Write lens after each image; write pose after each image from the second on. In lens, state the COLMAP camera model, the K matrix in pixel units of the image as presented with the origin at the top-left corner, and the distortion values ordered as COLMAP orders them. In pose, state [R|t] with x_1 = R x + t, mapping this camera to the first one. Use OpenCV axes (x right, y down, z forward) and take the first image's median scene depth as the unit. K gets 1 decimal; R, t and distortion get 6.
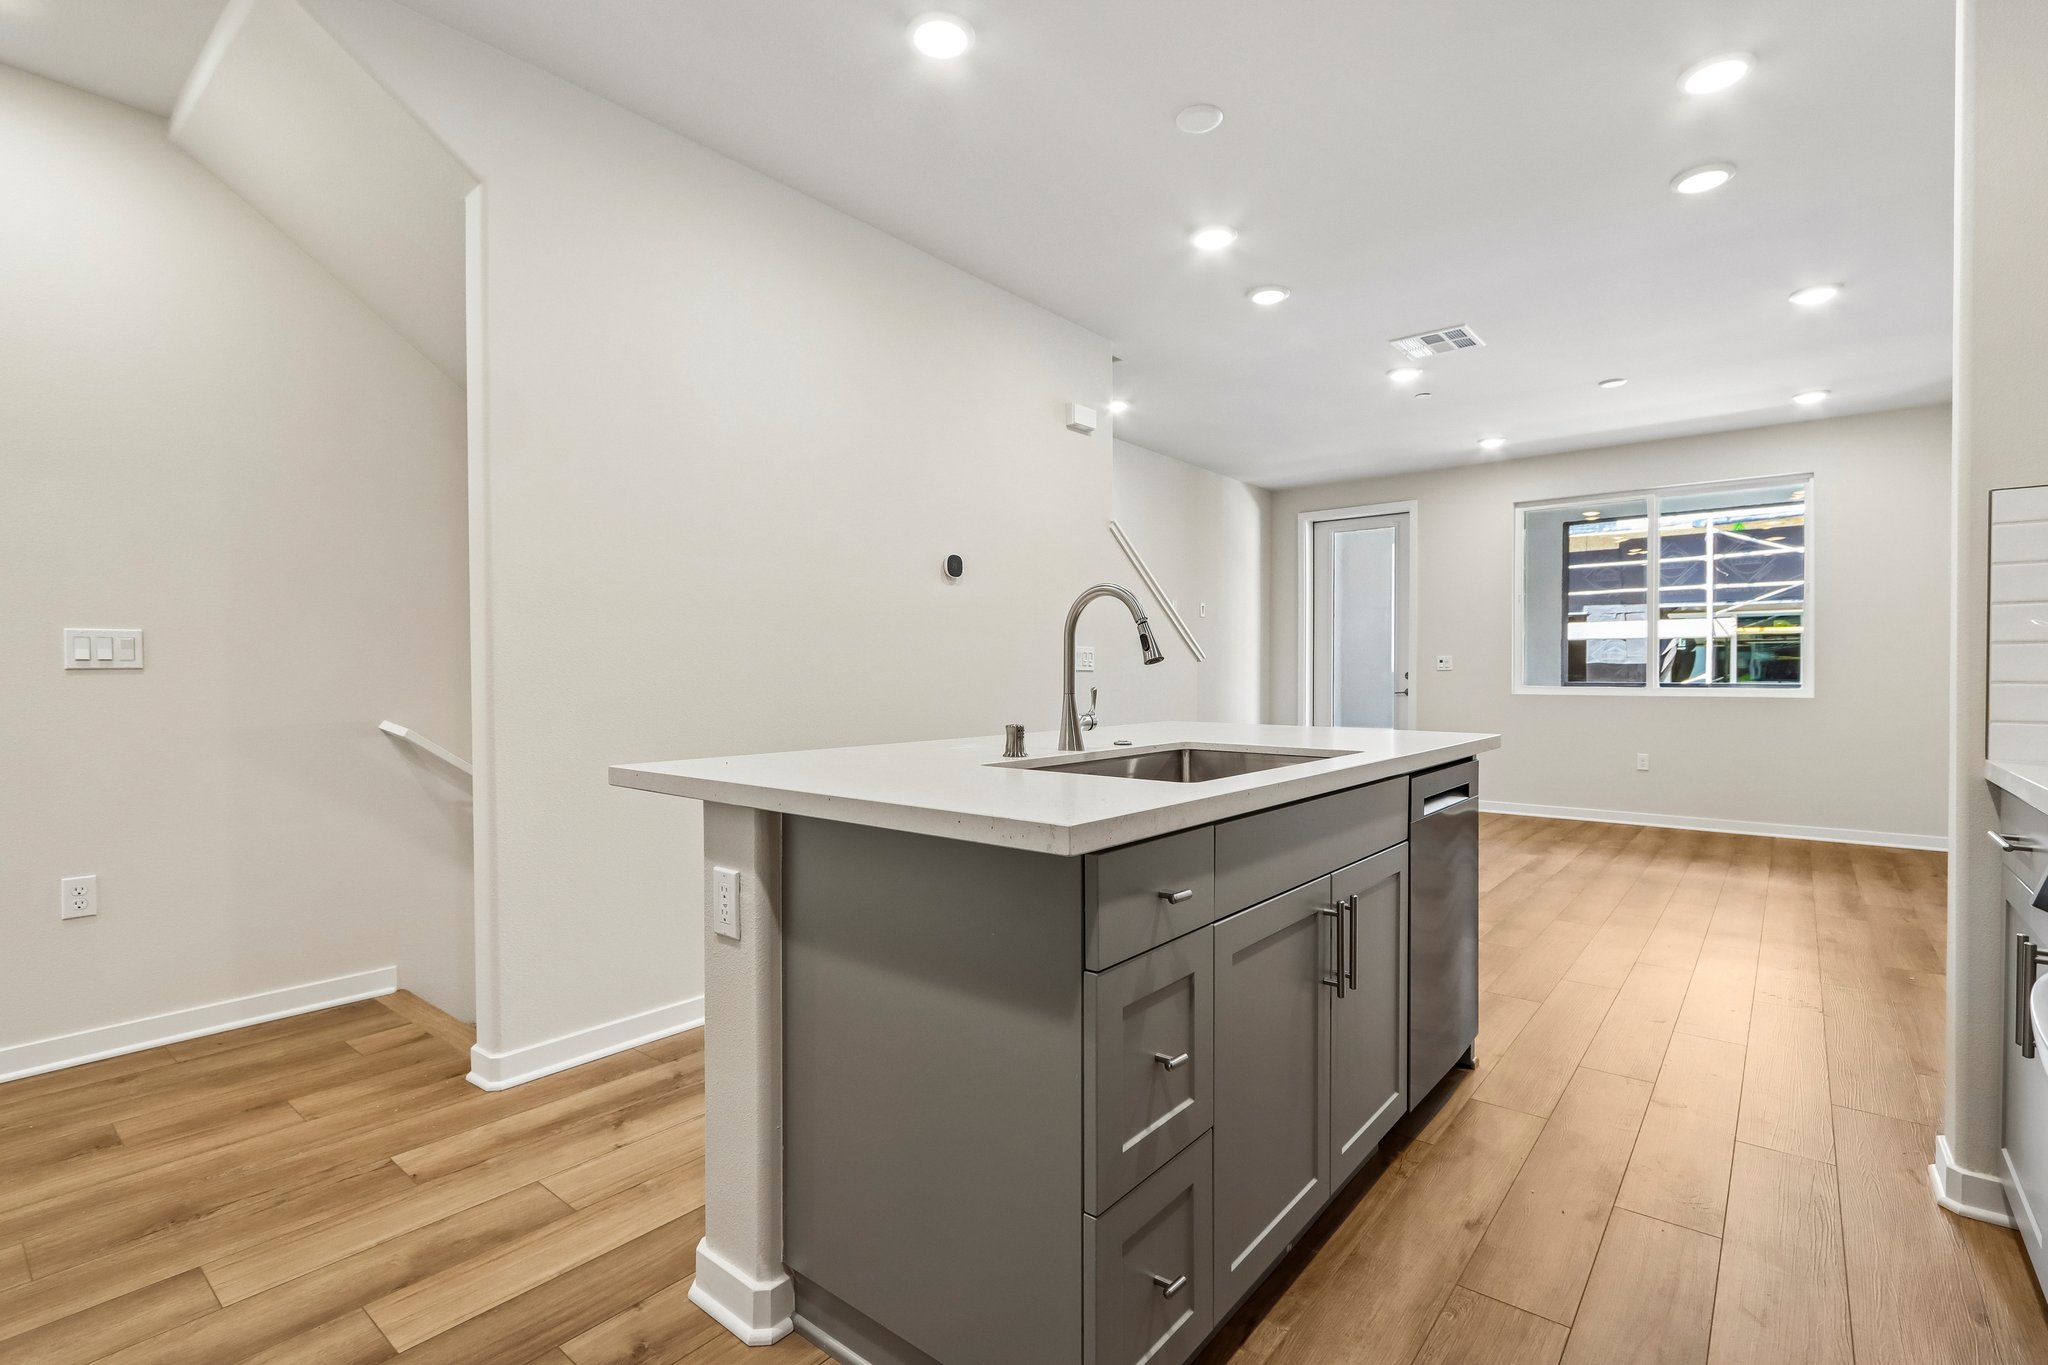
lens RADIAL K [[943.6, 0, 1025.6], [0, 943.6, 680.5], [0, 0, 1]] dist [-0.000961, 0.000815]
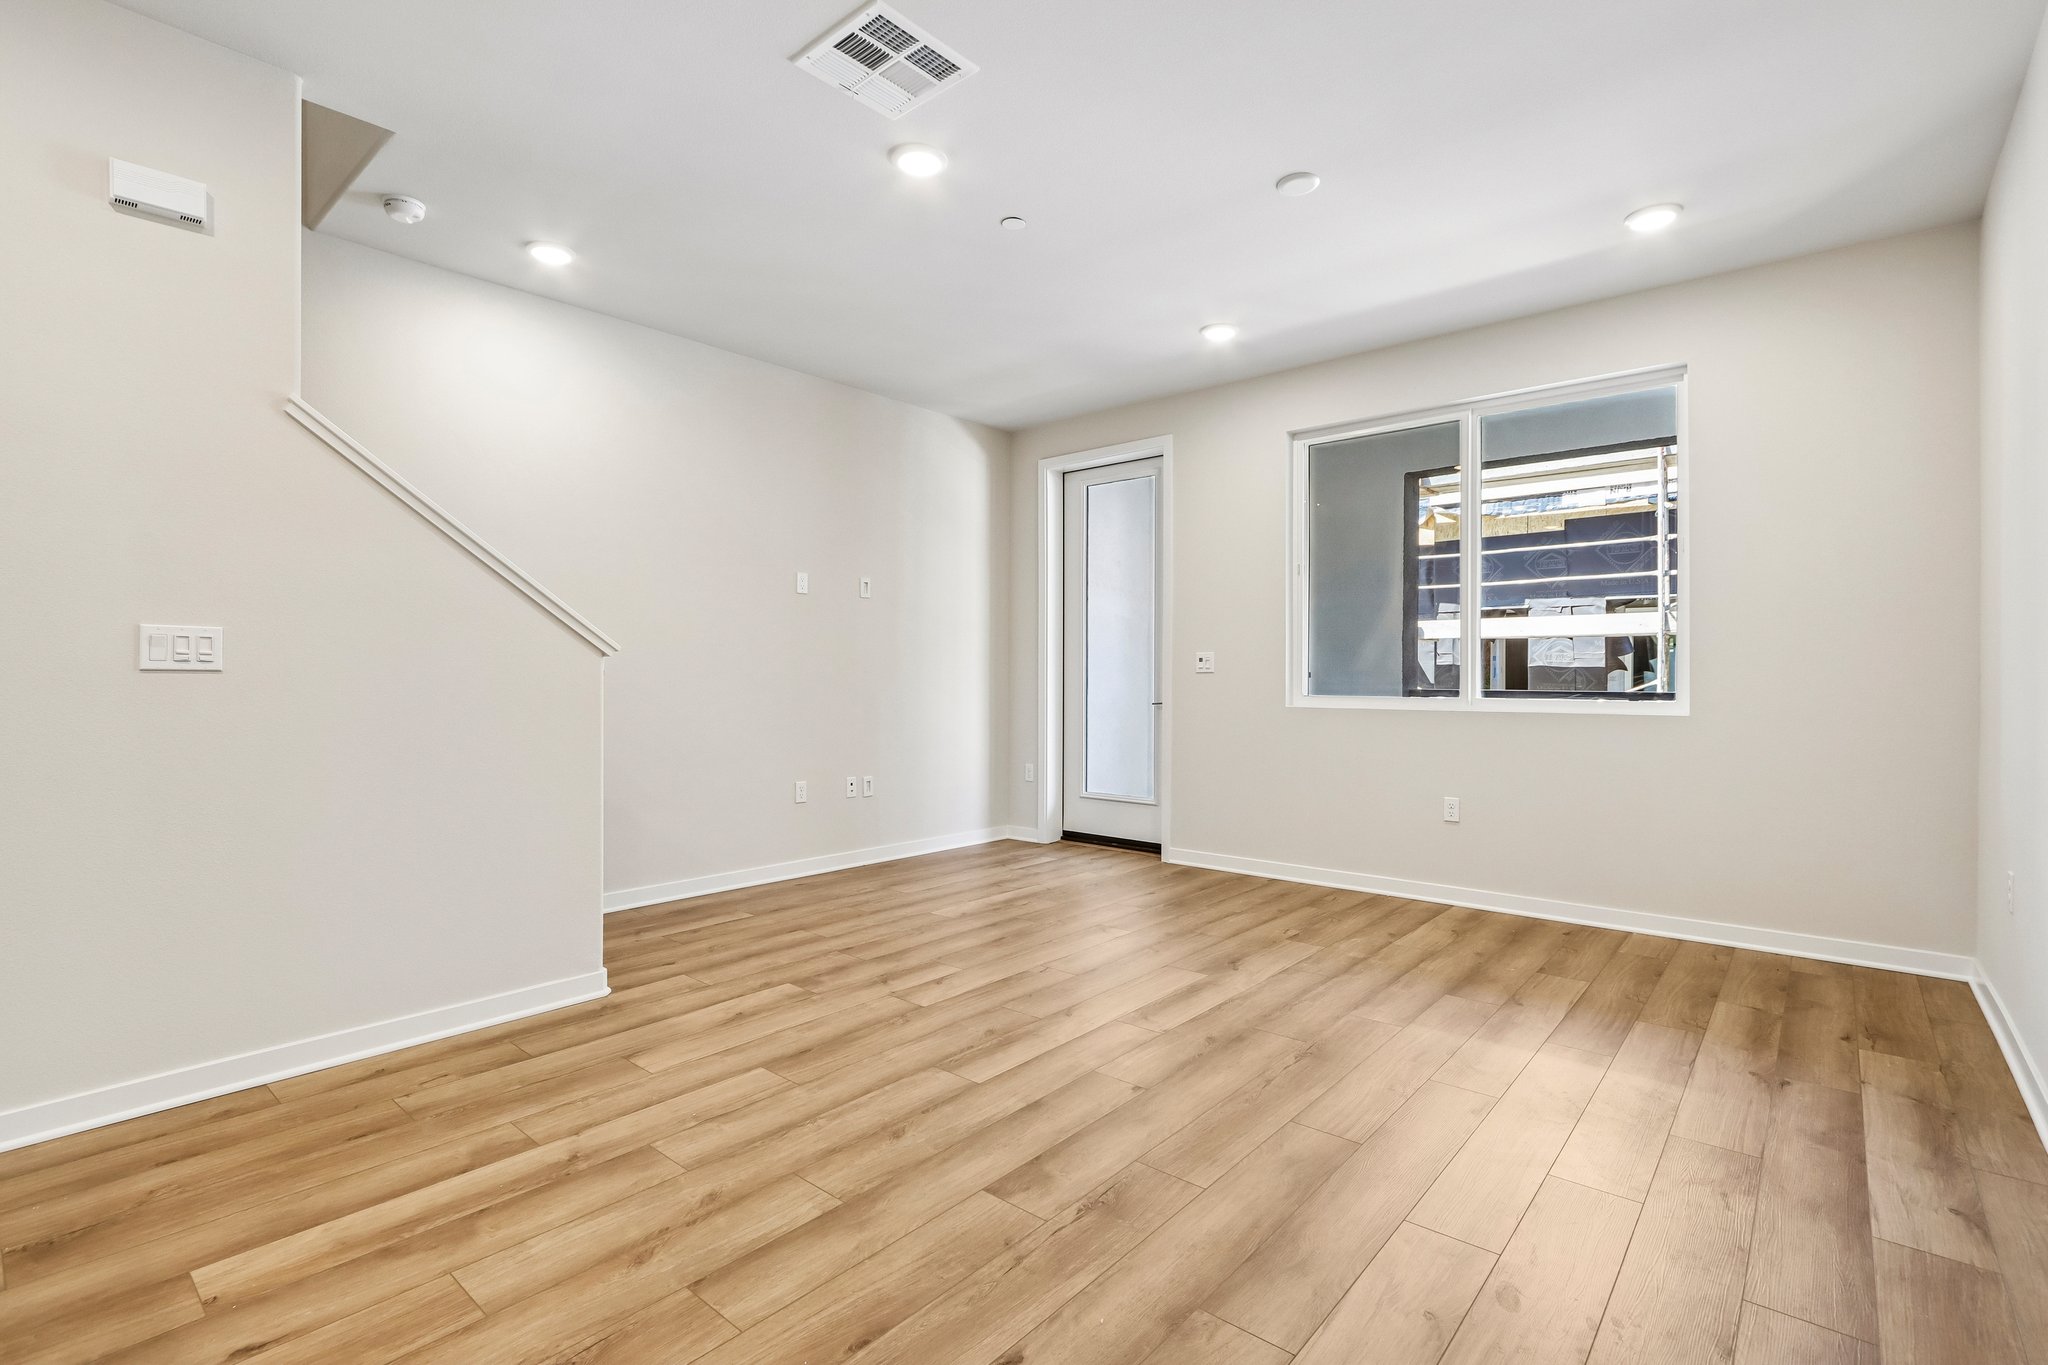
lens RADIAL K [[936.3, 0, 1033.3], [0, 936.3, 680.3], [0, 0, 1]] dist [-0.011182, -0.000493]
pose [[0.999699, 0.000761, -0.024525, 0.365139], [-0.000879, 0.999988, -0.004807, -0.001592], [0.024521, 0.004827, 0.999688, 0.321295]]
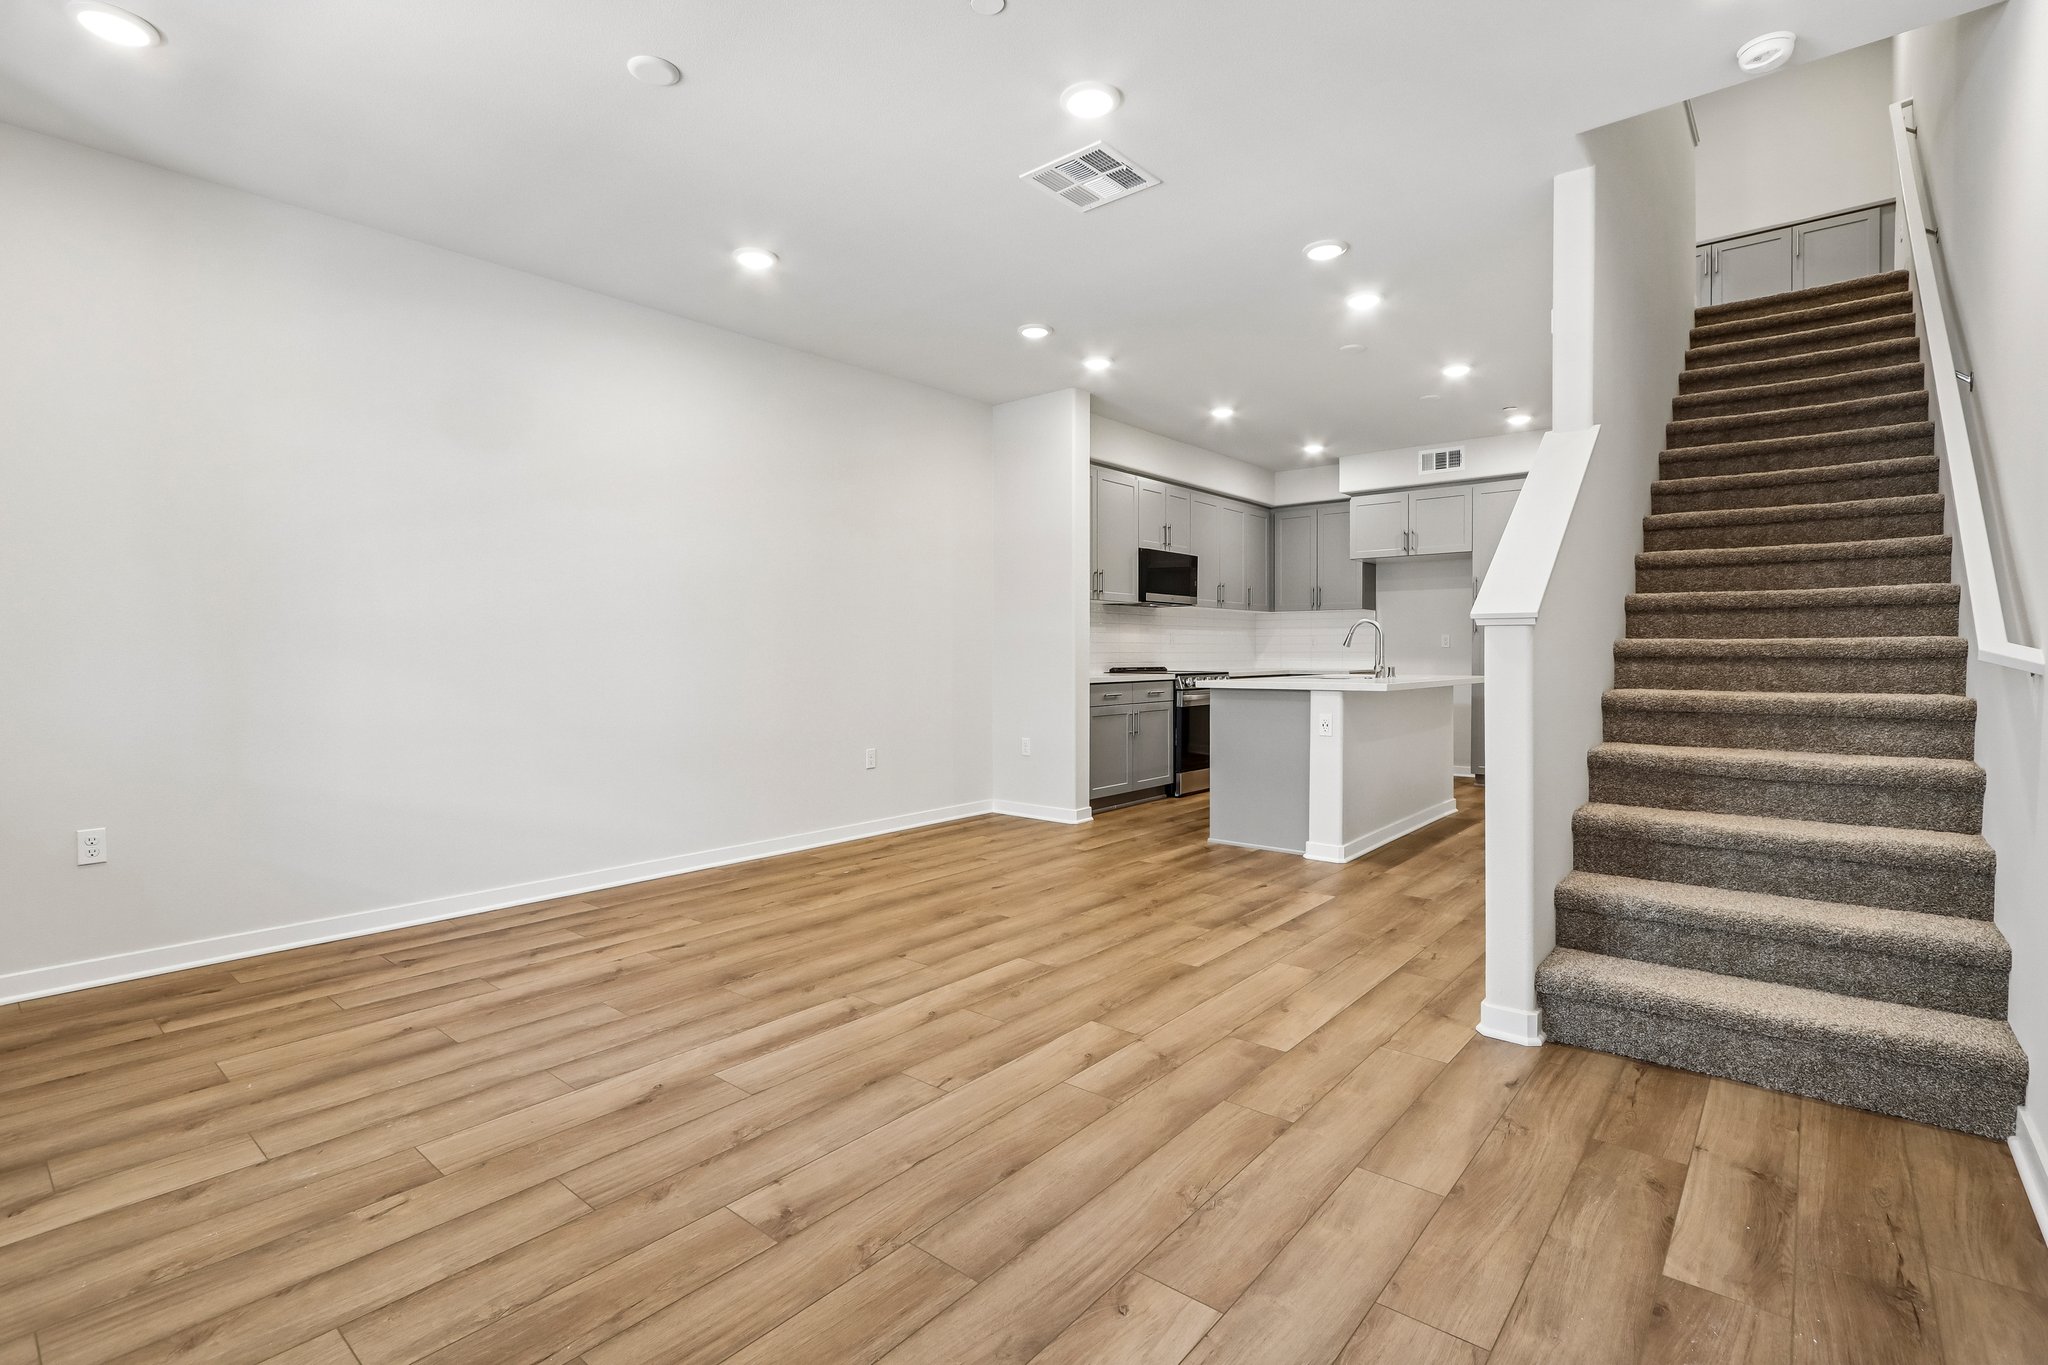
lens RADIAL K [[956.7, 0, 1033.8], [0, 956.7, 641.4], [0, 0, 1]] dist [-0.003465, -0.000856]
pose [[-0.999900, 0.002894, 0.013845, 0.319564], [0.002859, 0.999993, -0.002513, -0.008516], [-0.013852, -0.002473, -0.999901, 1.196037]]
